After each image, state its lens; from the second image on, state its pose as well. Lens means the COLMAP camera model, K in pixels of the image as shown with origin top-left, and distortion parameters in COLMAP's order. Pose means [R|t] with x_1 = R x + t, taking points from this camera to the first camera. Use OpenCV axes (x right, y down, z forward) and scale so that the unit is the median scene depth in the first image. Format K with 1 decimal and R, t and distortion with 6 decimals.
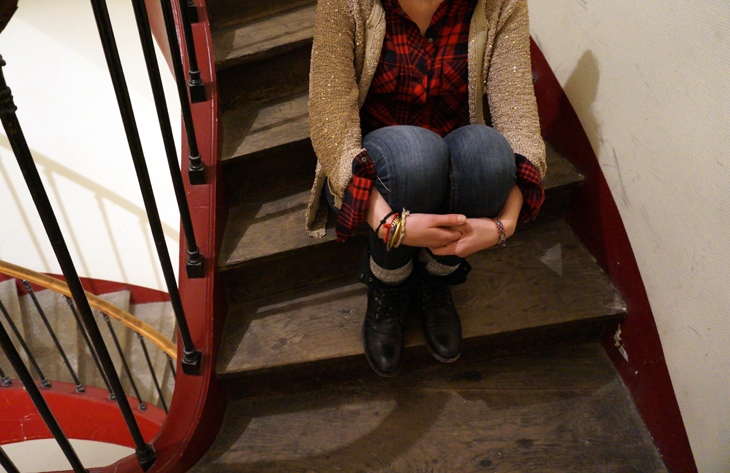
lens RADIAL K [[517.3, 0, 347.2], [0, 517.3, 234.2], [0, 0, 1]] dist [-0.031449, 0.001314]
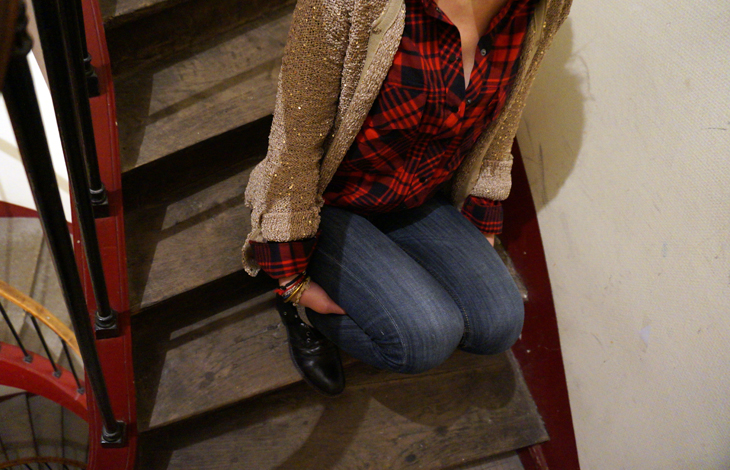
lens RADIAL K [[517.3, 0, 347.2], [0, 517.3, 232.7], [0, 0, 1]] dist [-0.031449, 0.001314]
pose [[0.937095, -0.040222, 0.346751, -0.195091], [-0.061901, 0.958450, 0.278465, -0.277447], [-0.343544, -0.282412, 0.895668, 0.203326]]
